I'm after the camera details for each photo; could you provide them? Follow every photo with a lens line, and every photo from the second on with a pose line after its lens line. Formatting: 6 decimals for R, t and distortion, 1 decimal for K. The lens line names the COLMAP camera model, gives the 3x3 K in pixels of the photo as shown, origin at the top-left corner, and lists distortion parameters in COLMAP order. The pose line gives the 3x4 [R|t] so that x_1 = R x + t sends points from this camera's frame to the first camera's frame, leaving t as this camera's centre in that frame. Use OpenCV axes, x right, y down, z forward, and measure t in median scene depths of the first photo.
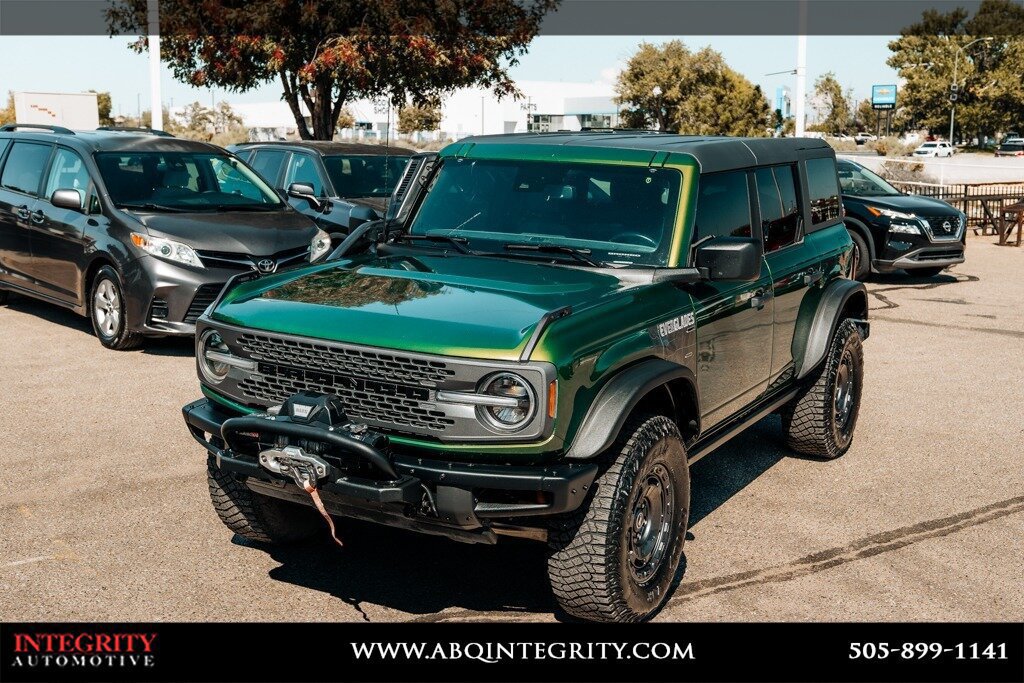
lens RADIAL K [[1381.2, 0, 512.0], [0, 1381.2, 341.5], [0, 0, 1]] dist [-0.004697, 0.083342]
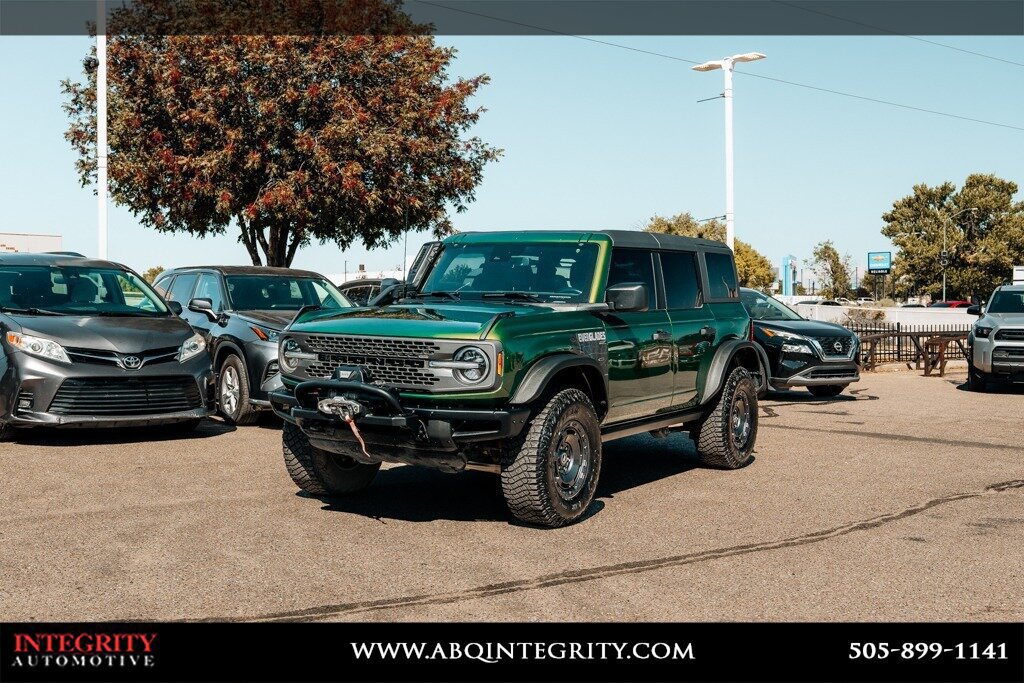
lens RADIAL K [[1329.4, 0, 423.7], [0, 1329.4, 342.1], [0, 0, 1]] dist [0.003699, -0.008853]
pose [[0.995636, -0.001562, -0.093304, 0.072725], [-0.010562, 0.991550, -0.129297, 0.186500], [0.092718, 0.129719, 0.987206, -0.458205]]
